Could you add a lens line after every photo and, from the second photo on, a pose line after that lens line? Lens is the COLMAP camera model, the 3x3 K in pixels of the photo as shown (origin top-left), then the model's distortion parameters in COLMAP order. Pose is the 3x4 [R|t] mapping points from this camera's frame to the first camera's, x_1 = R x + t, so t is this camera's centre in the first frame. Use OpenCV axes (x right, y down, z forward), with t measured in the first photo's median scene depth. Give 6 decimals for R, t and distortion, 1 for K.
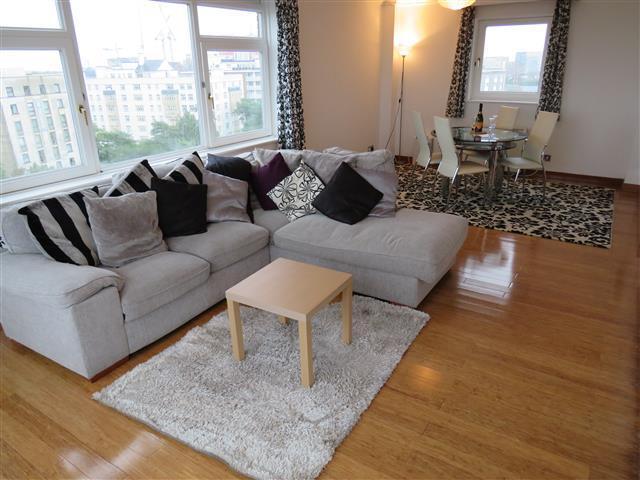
lens RADIAL K [[456.0, 0, 320.2], [0, 456.0, 241.3], [0, 0, 1]] dist [-0.020092, 0.001589]
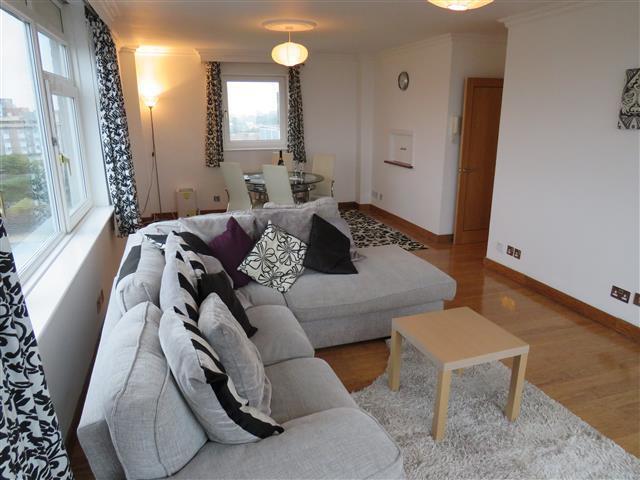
lens RADIAL K [[456.0, 0, 319.7], [0, 456.0, 240.2], [0, 0, 1]] dist [-0.020092, 0.001589]
pose [[0.637818, -0.193944, 0.745368, -0.455483], [0.274015, 0.961597, 0.015730, -0.092960], [-0.719795, 0.194209, 0.666467, 0.259508]]
